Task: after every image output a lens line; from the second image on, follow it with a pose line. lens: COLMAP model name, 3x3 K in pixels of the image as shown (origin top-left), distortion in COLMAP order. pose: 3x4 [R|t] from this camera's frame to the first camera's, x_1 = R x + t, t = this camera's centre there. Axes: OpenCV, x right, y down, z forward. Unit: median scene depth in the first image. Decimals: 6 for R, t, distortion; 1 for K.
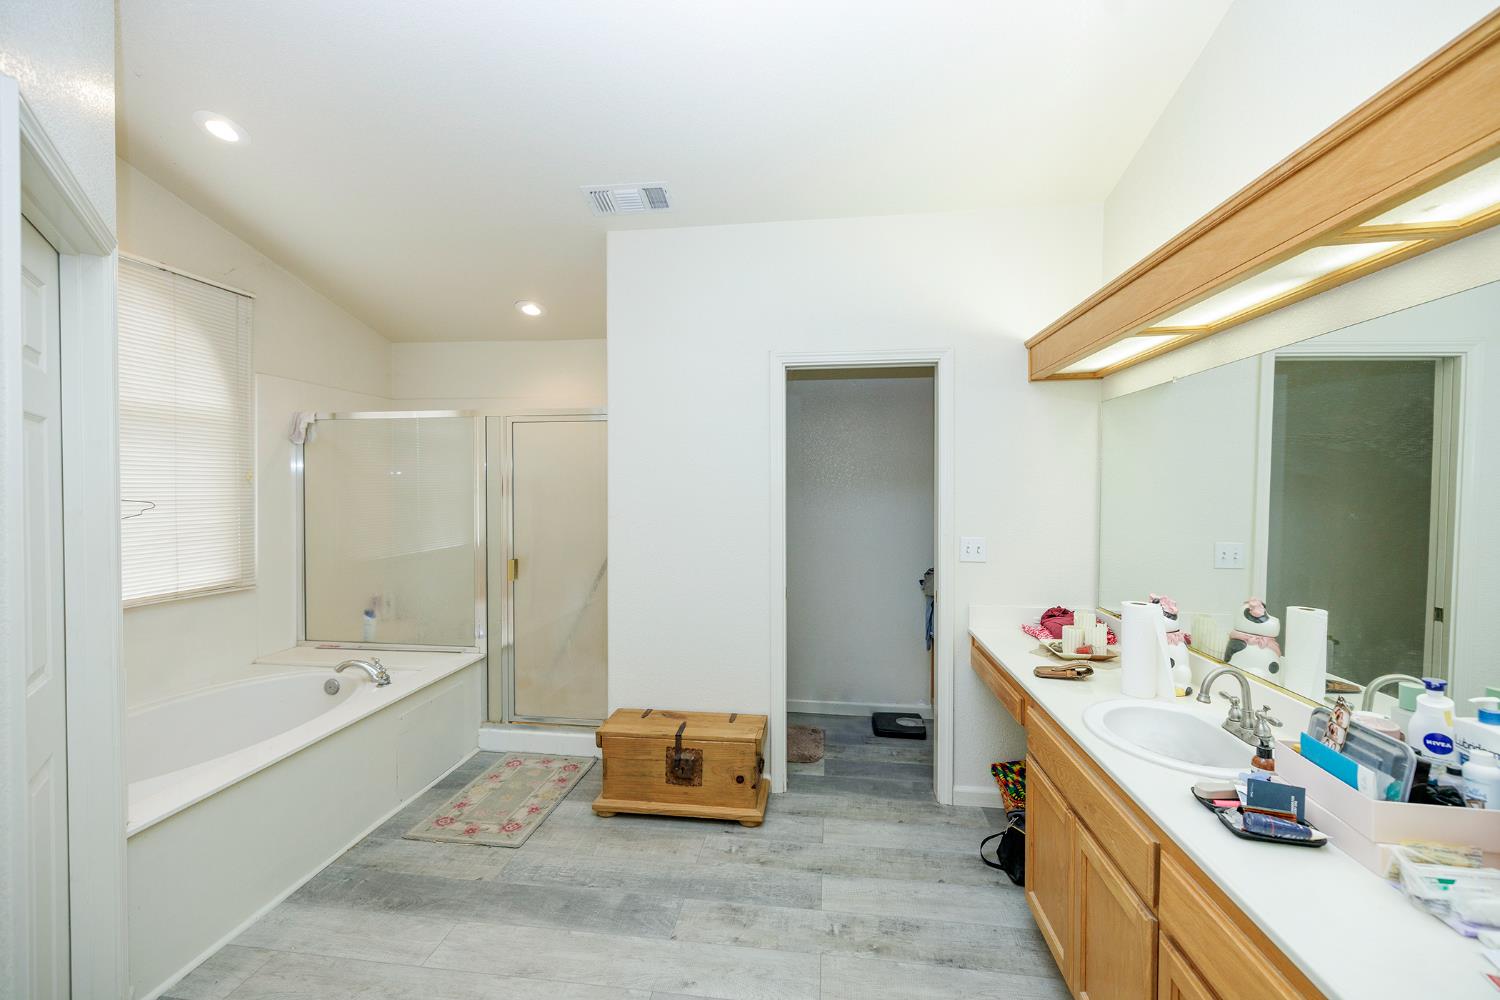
lens RADIAL K [[626.1, 0, 743.3], [0, 626.1, 493.6], [0, 0, 1]] dist [-0.000054, -0.000111]
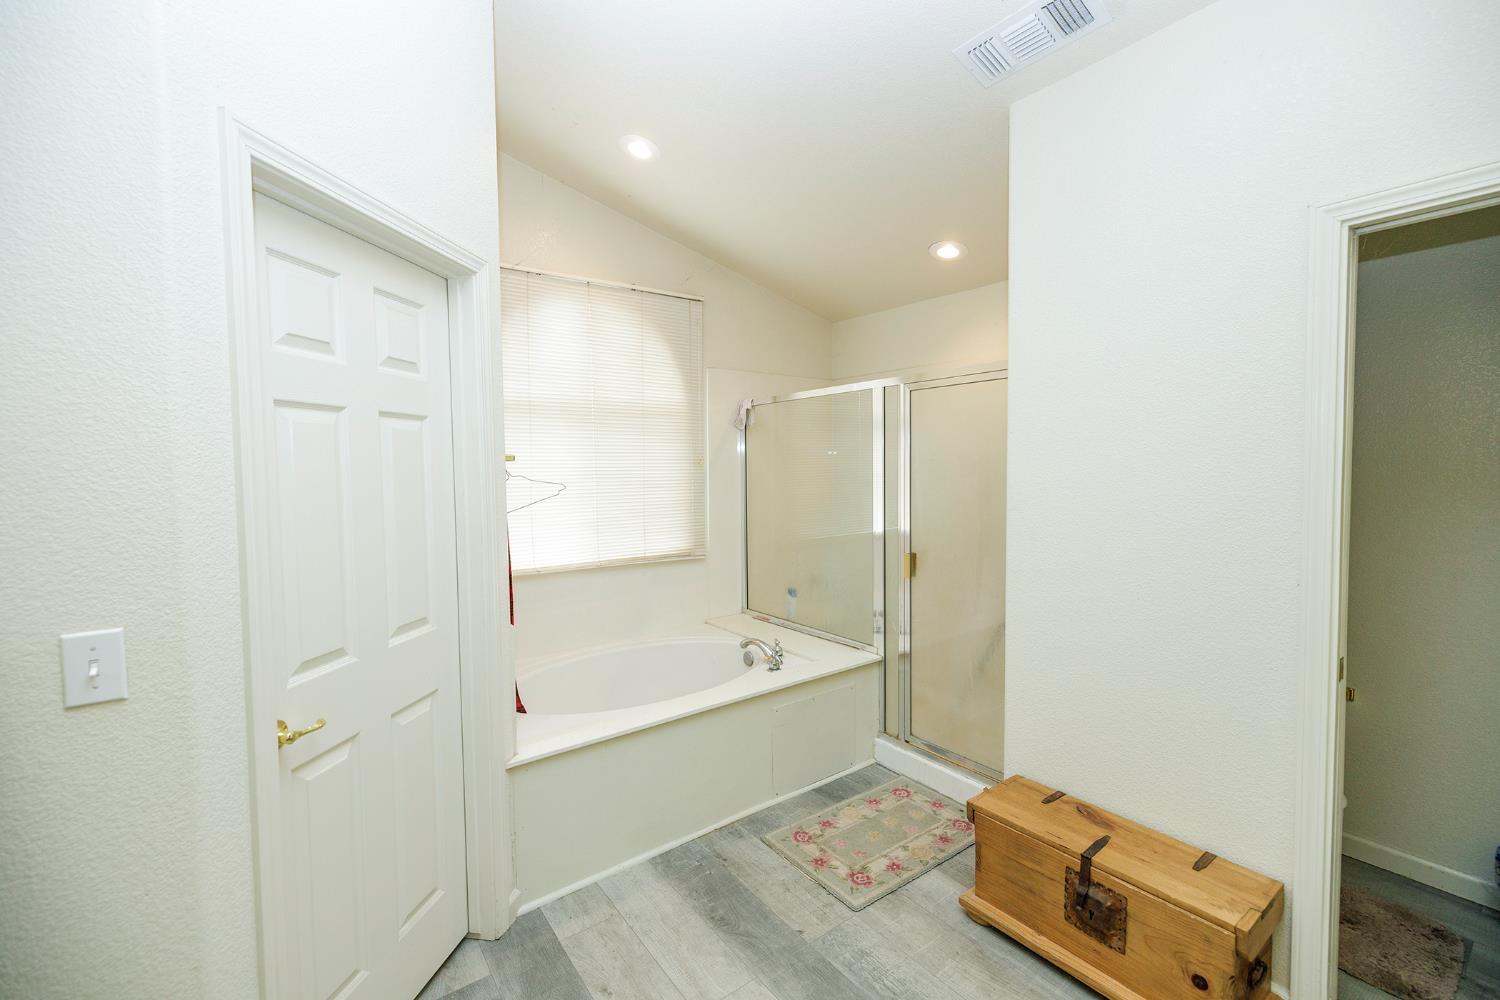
lens RADIAL K [[626.1, 0, 743.3], [0, 626.1, 493.6], [0, 0, 1]] dist [-0.000054, -0.000111]
pose [[0.695821, 0.023952, -0.717816, 0.098634], [0.001594, 0.999390, 0.034893, -0.006397], [0.718214, -0.025424, 0.695358, 0.303874]]
